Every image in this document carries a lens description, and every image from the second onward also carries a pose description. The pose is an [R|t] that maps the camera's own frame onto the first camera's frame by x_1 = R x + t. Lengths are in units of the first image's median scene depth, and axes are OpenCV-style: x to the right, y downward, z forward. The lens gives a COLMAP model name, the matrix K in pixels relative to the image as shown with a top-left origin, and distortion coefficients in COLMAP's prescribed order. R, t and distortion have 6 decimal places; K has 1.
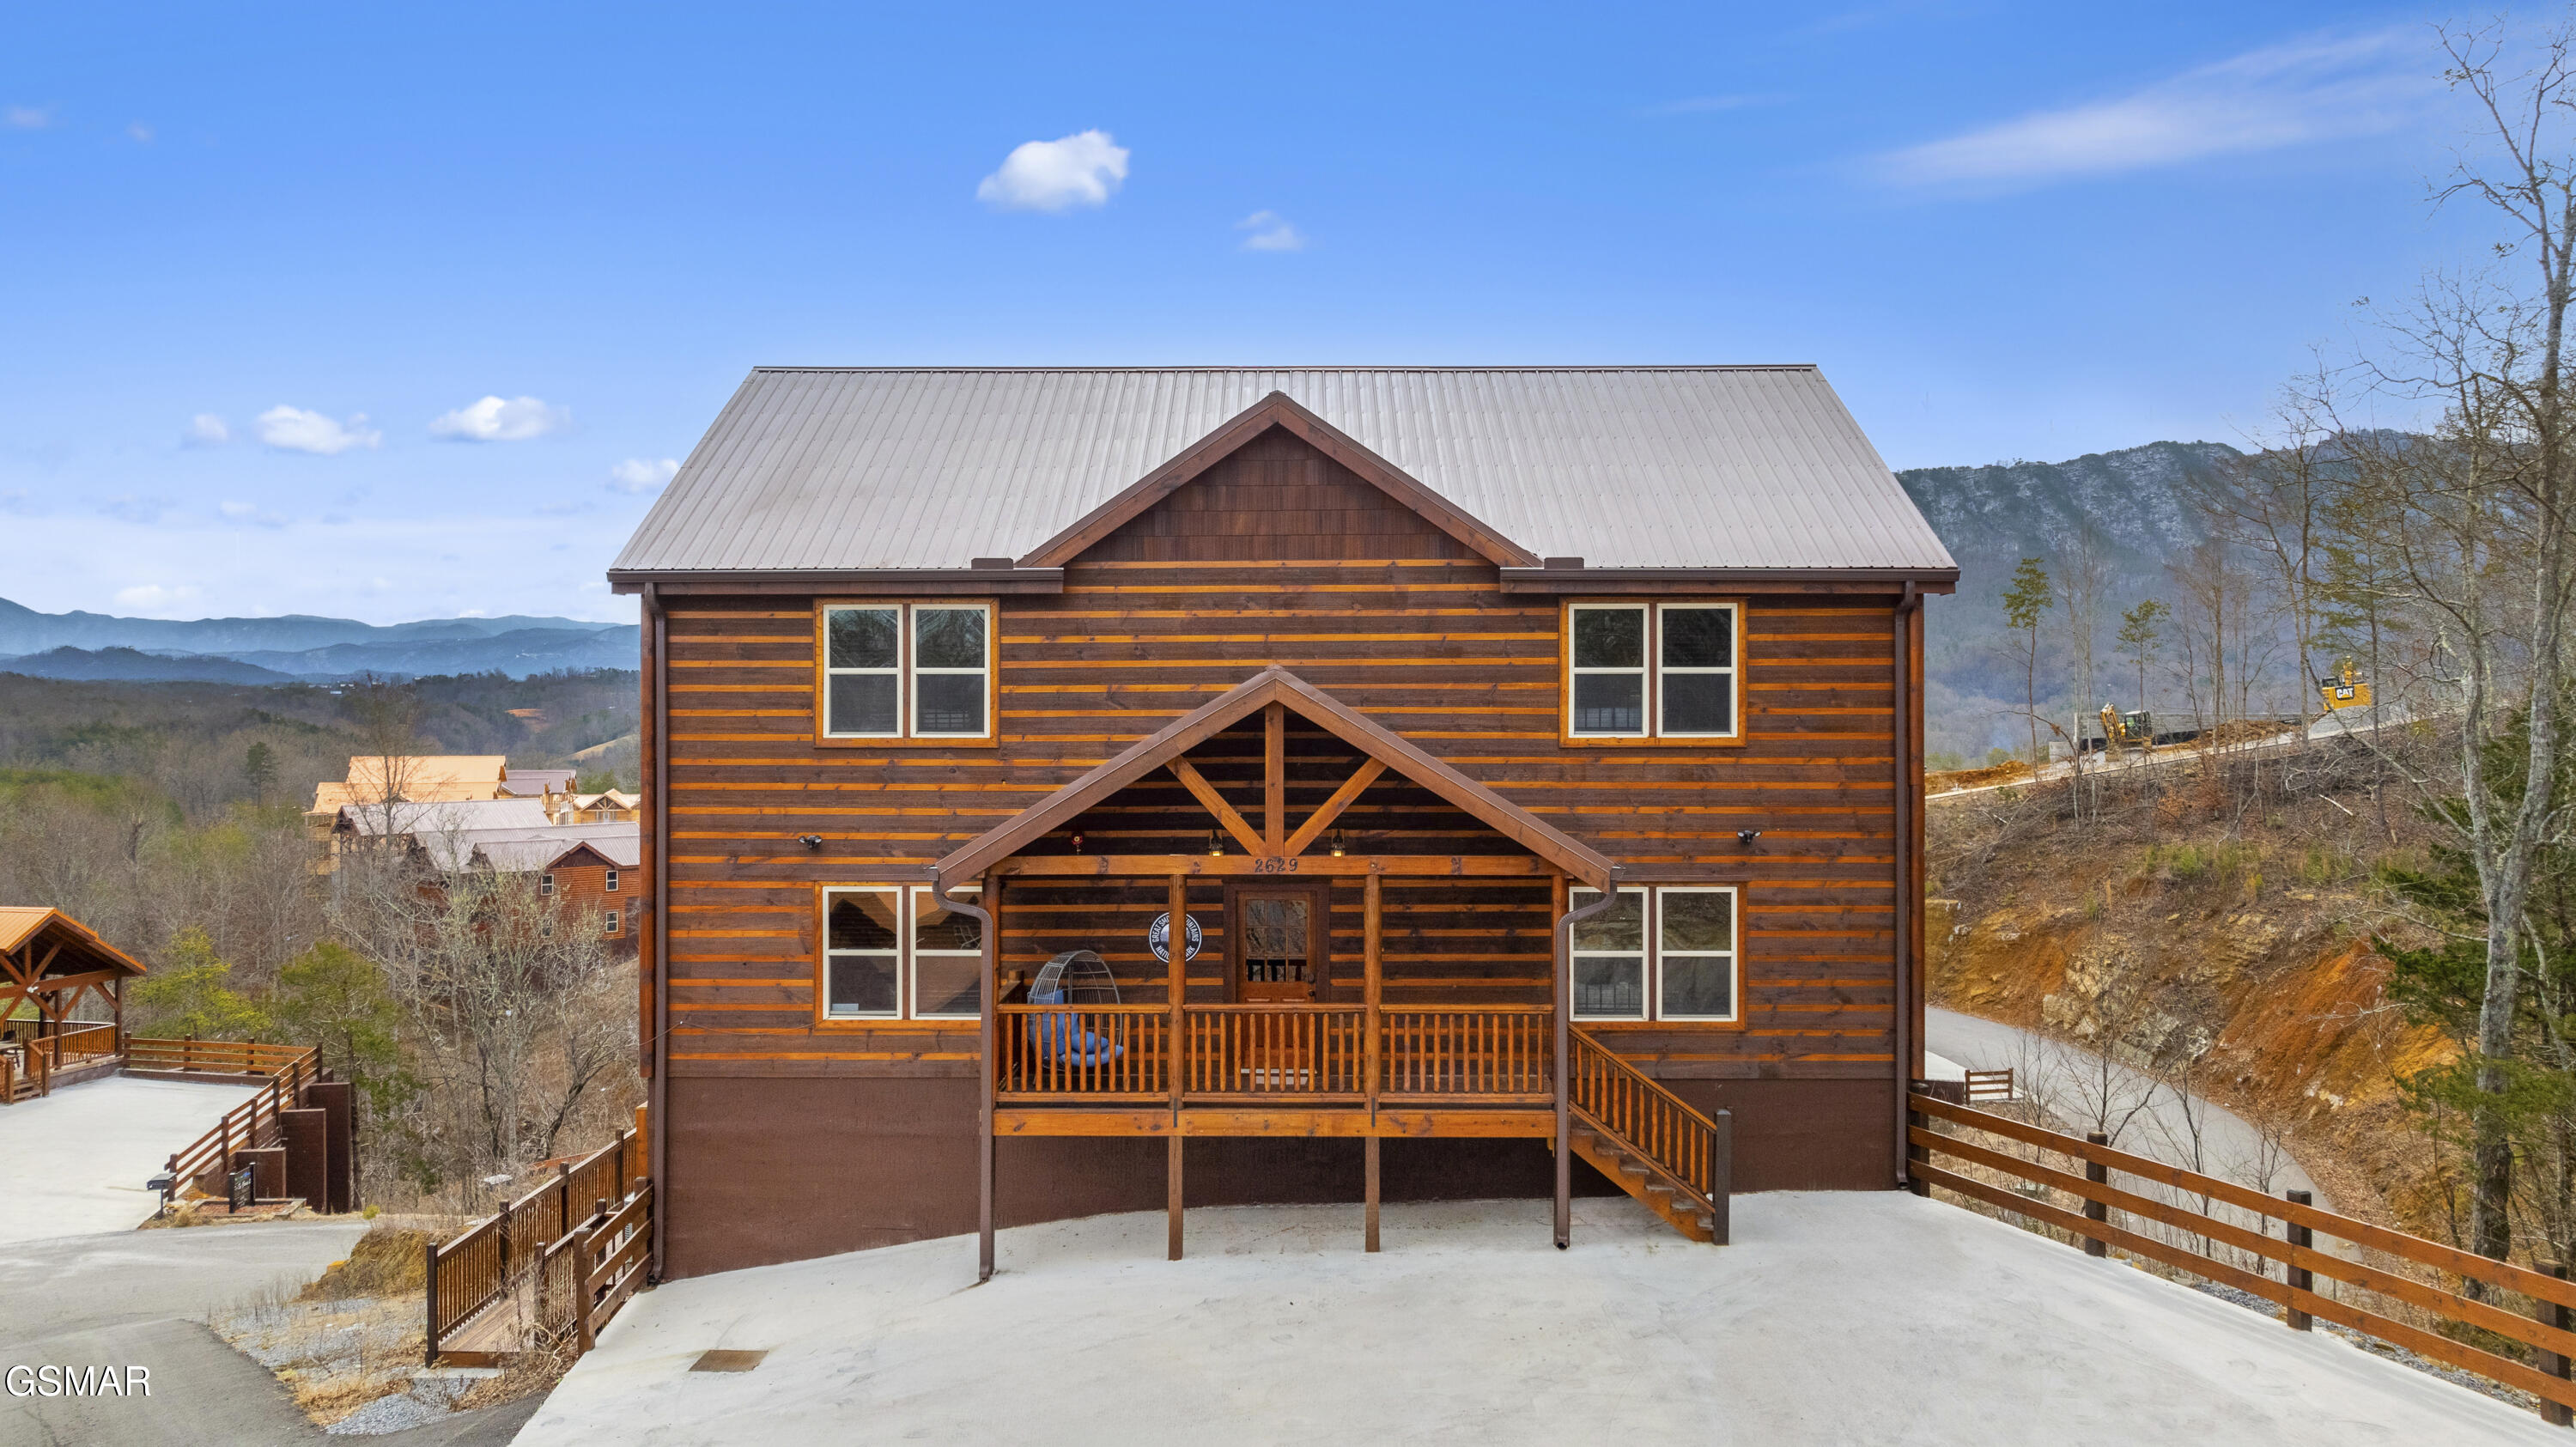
lens RADIAL K [[1875.4, 0, 1288.0], [0, 1875.4, 723.5], [0, 0, 1]] dist [-0.007616, 0.000405]
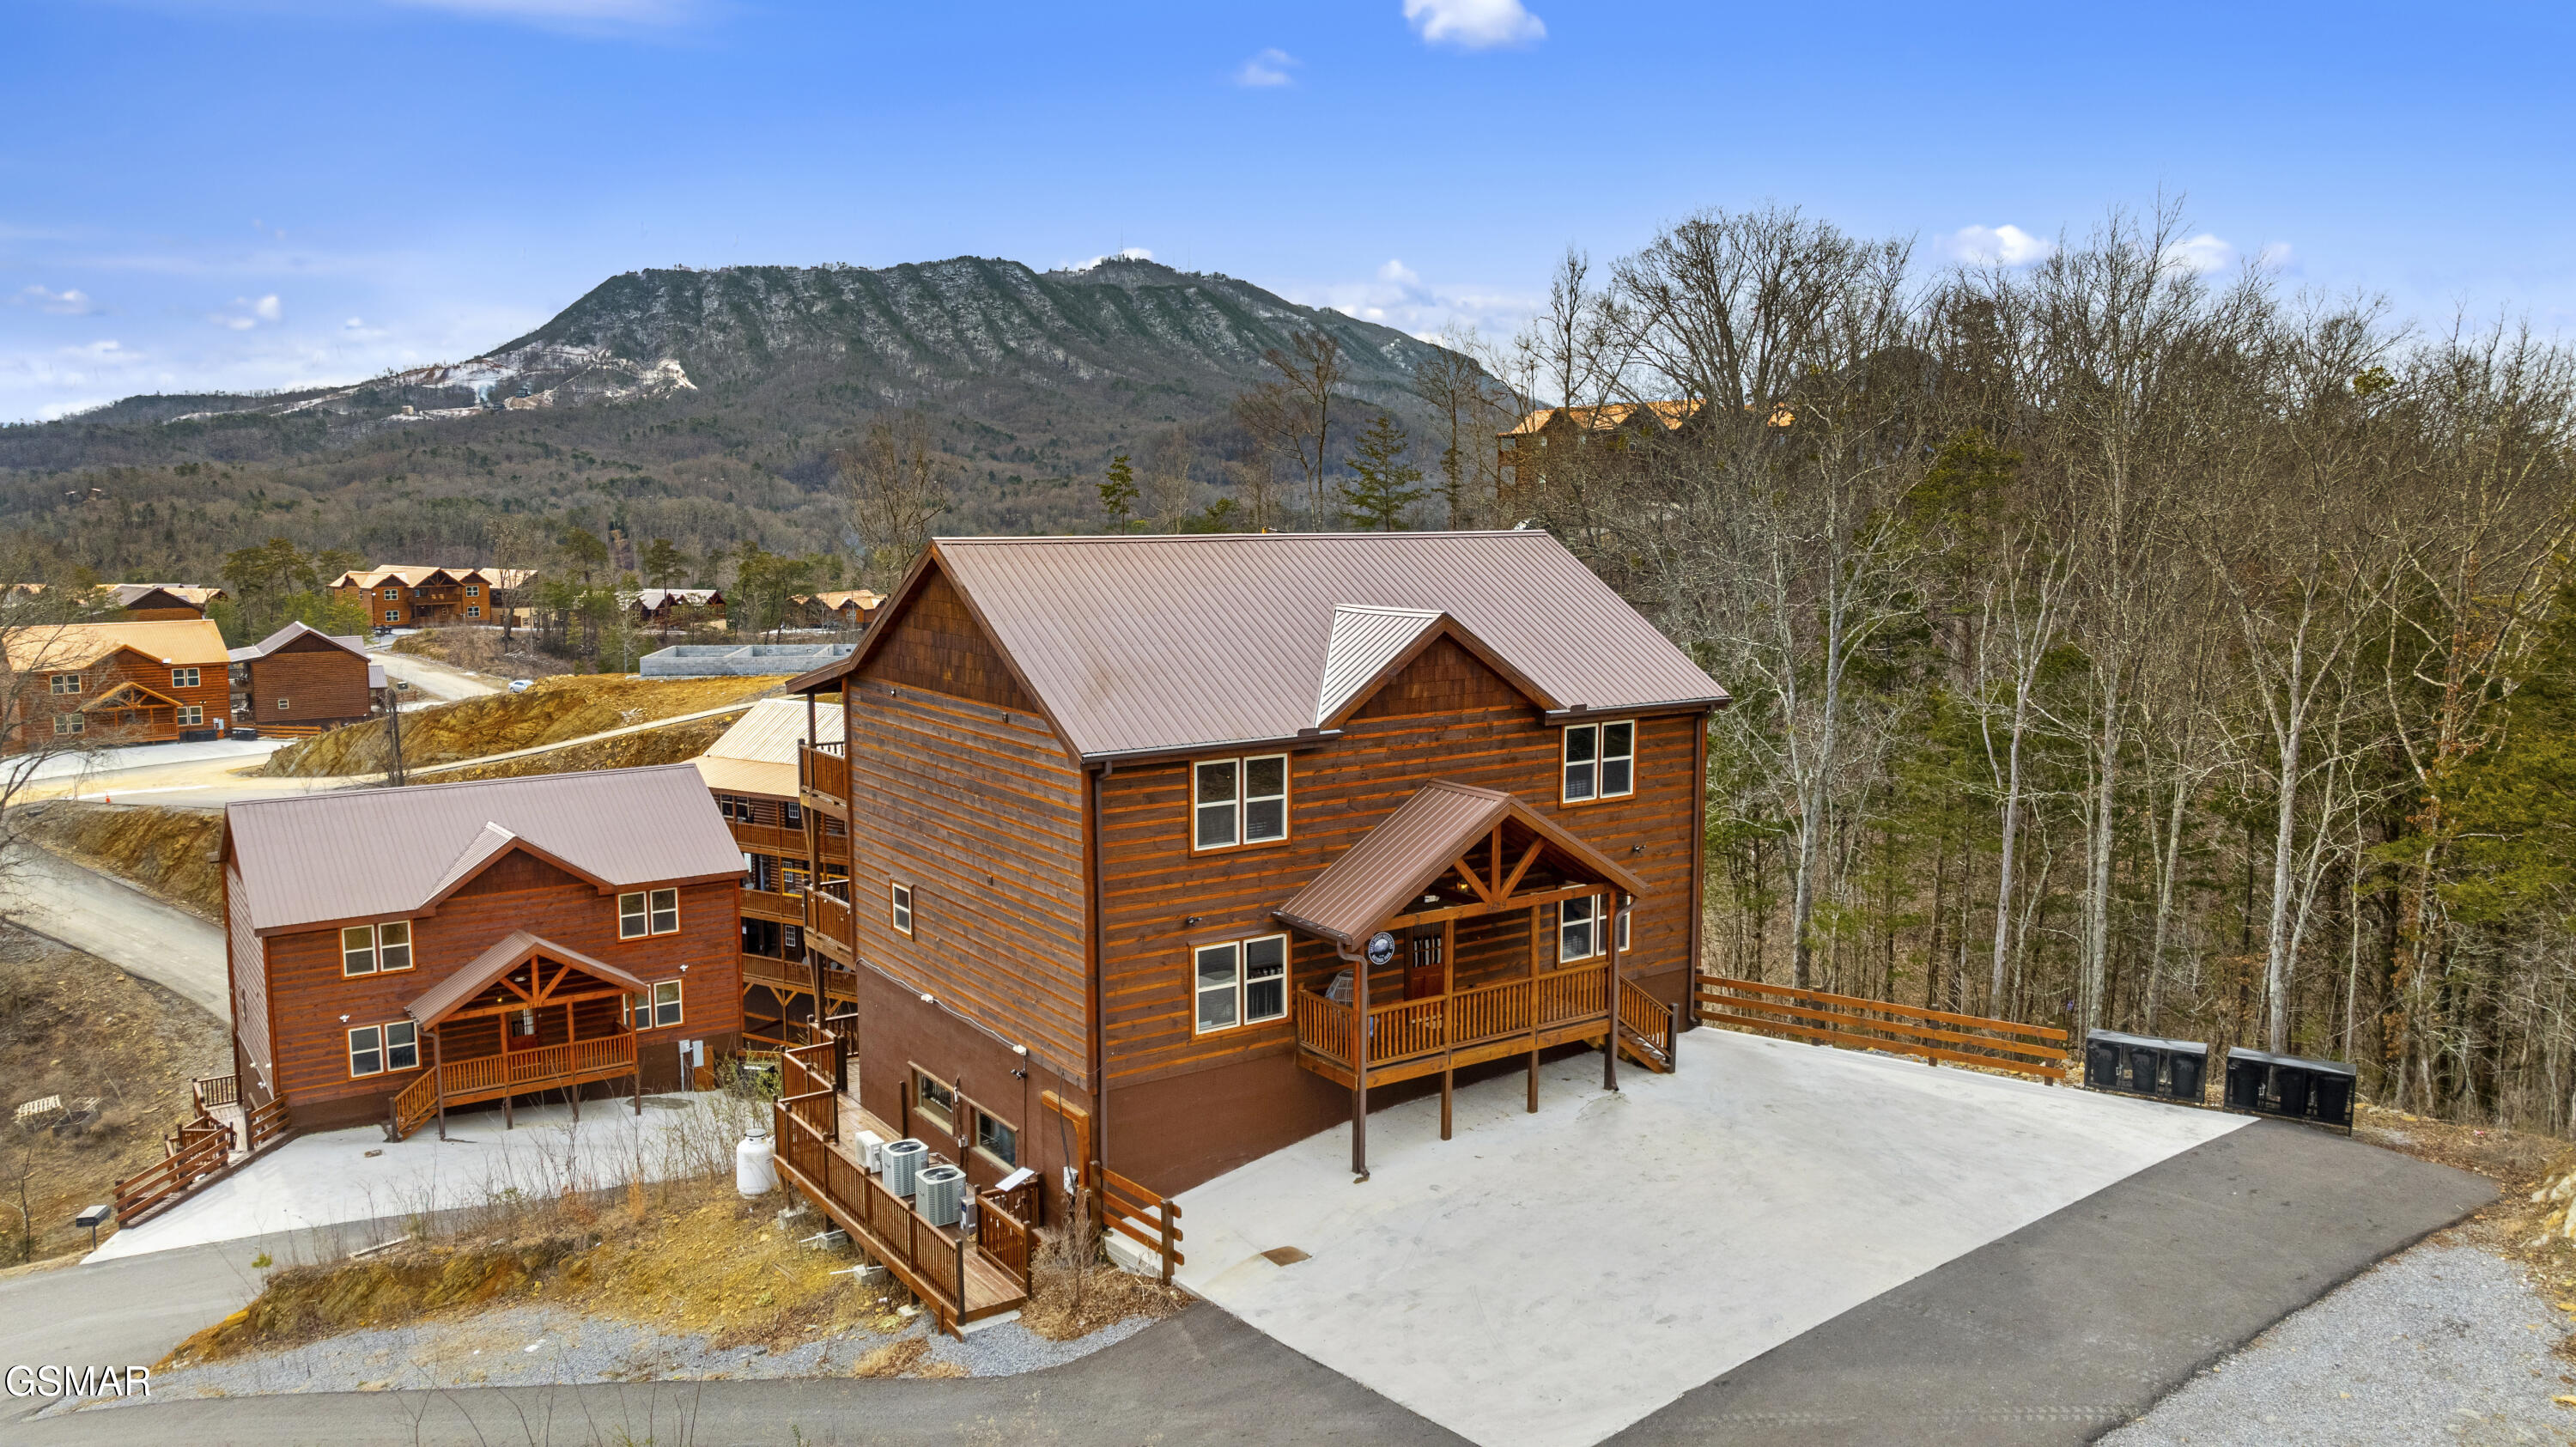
lens RADIAL K [[1824.5, 0, 1288.0], [0, 1824.5, 723.5], [0, 0, 1]] dist [0.034121, -0.178264]
pose [[0.816007, -0.072059, 0.573533, -1.012986], [0.005050, 0.993050, 0.117582, -0.263386], [-0.578020, -0.093051, 0.810700, -0.212329]]
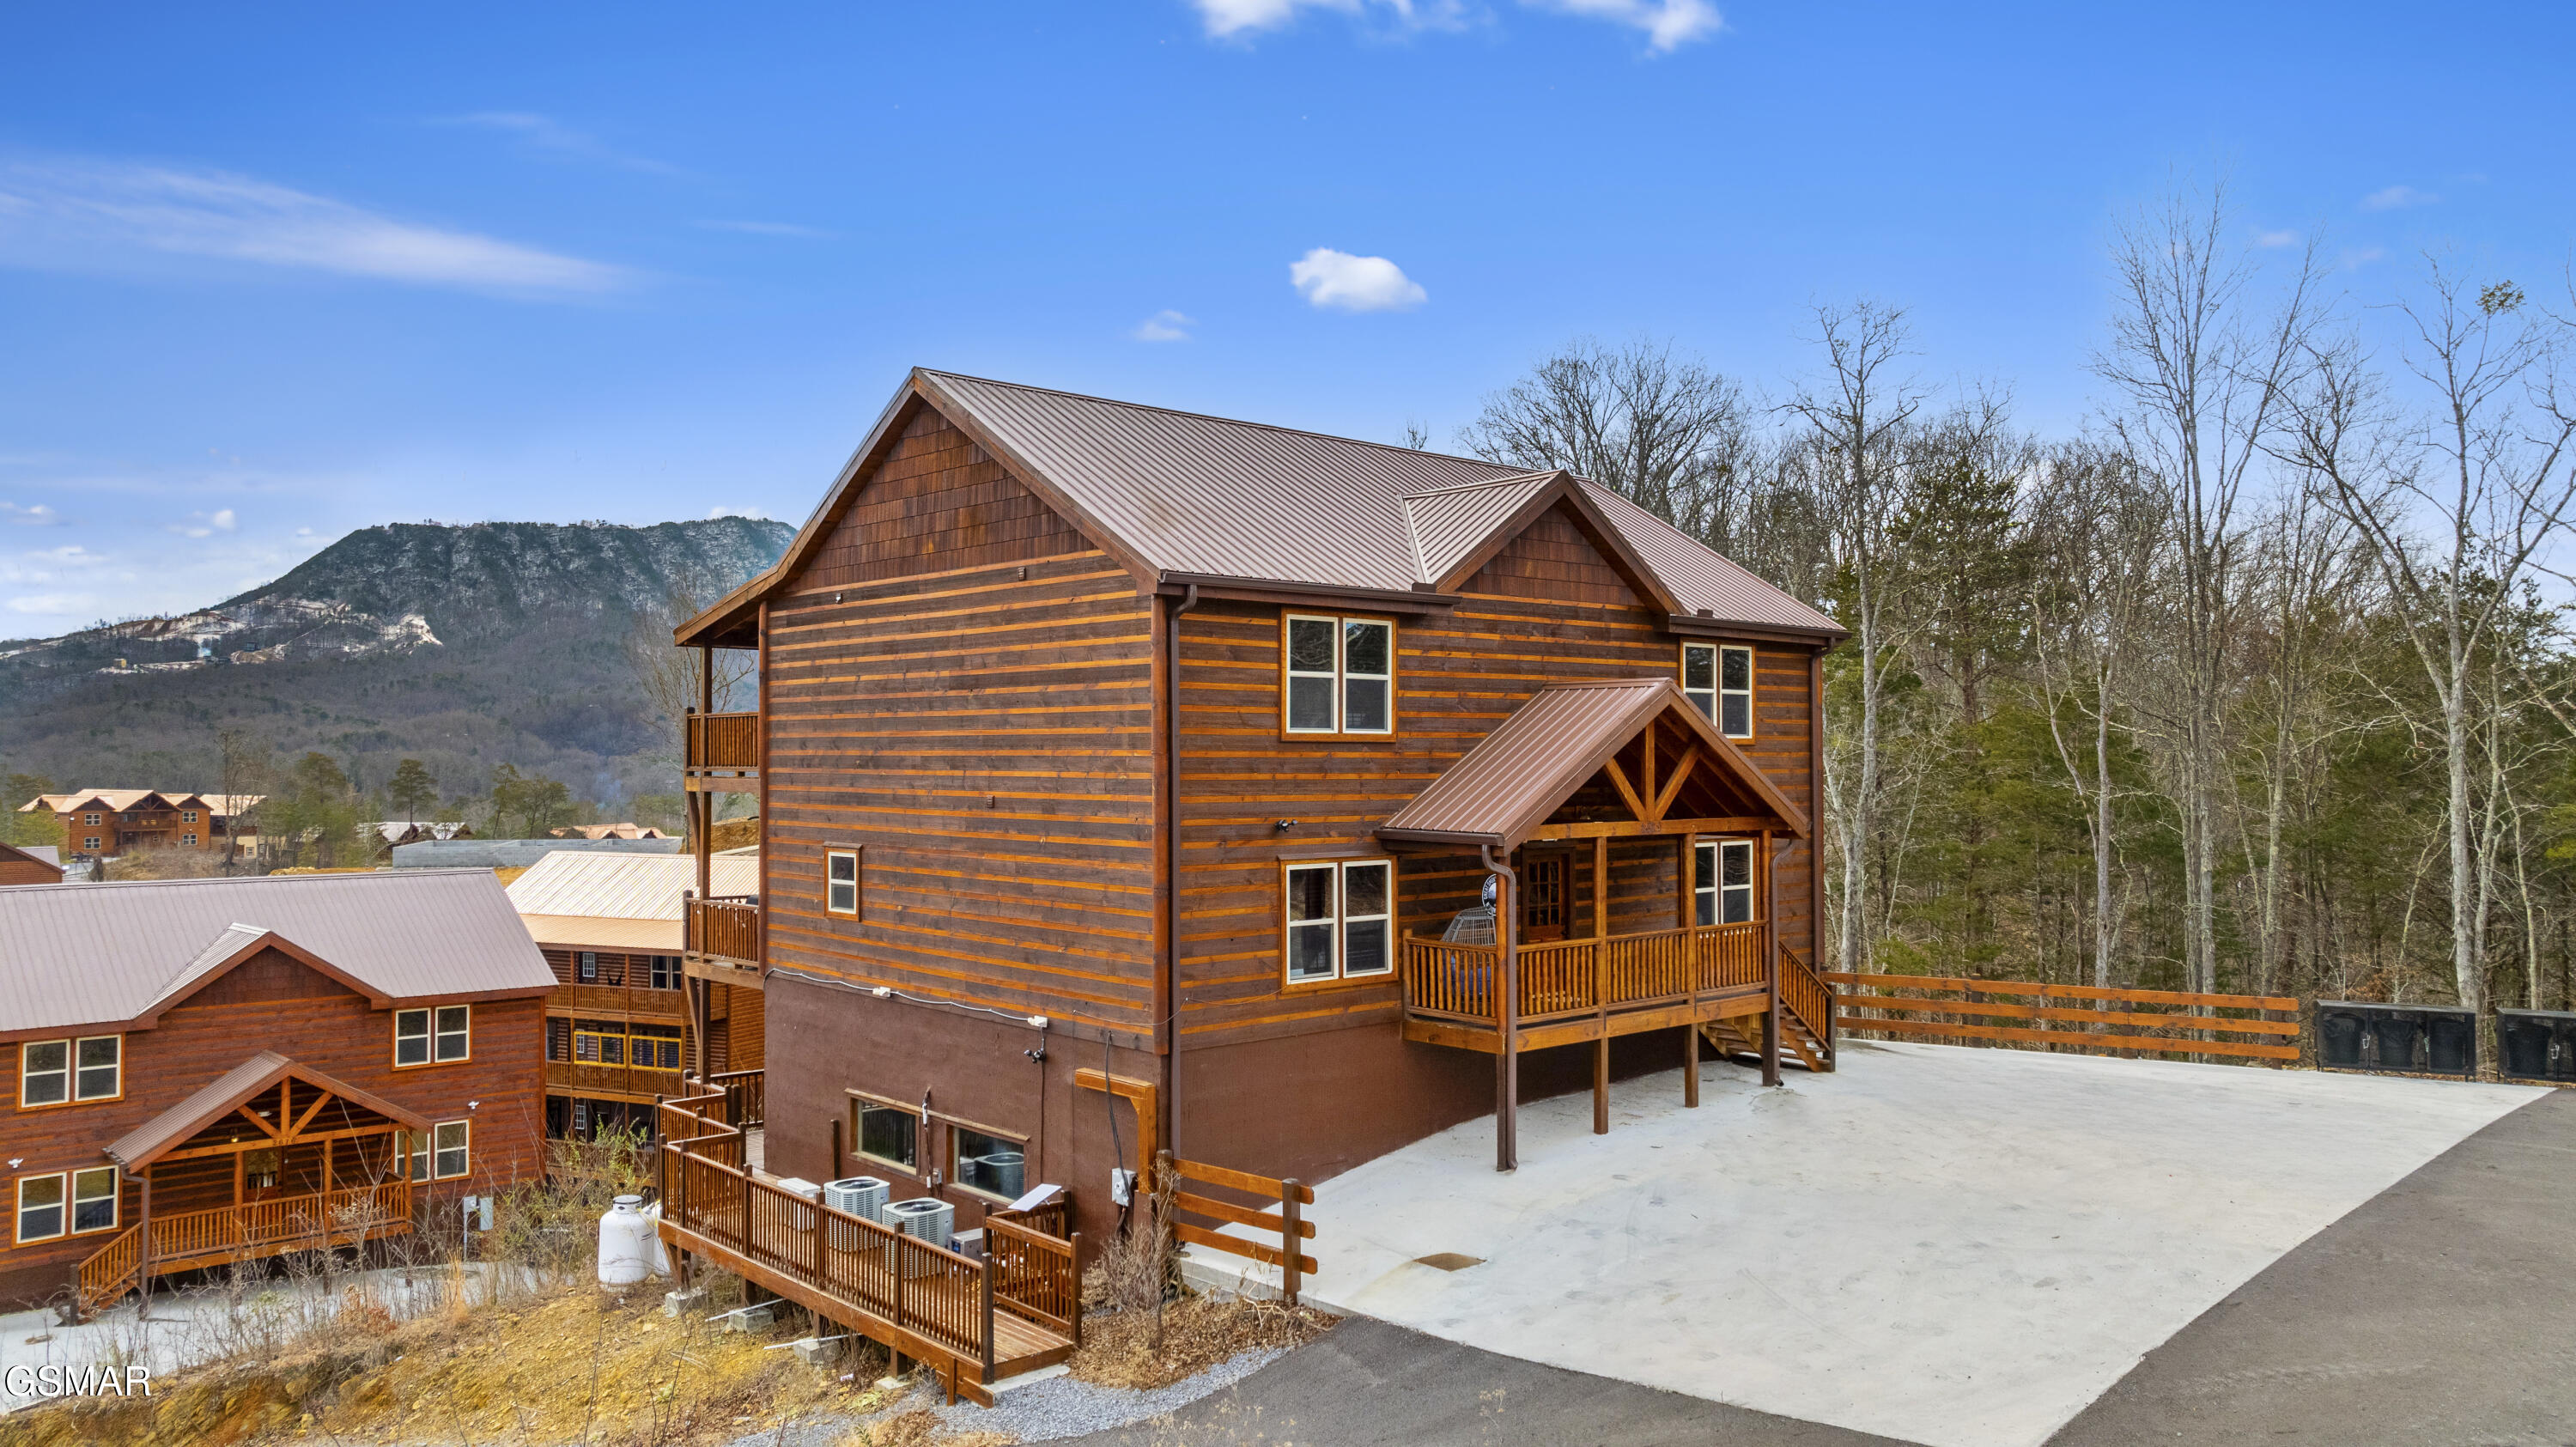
lens RADIAL K [[1819.2, 0, 1288.0], [0, 1819.2, 723.5], [0, 0, 1]] dist [-0.022492, 0.006325]
pose [[0.734200, 0.013076, 0.678807, -0.985575], [0.006449, 0.999635, -0.026230, 0.030600], [-0.678903, 0.023636, 0.733848, 0.199788]]
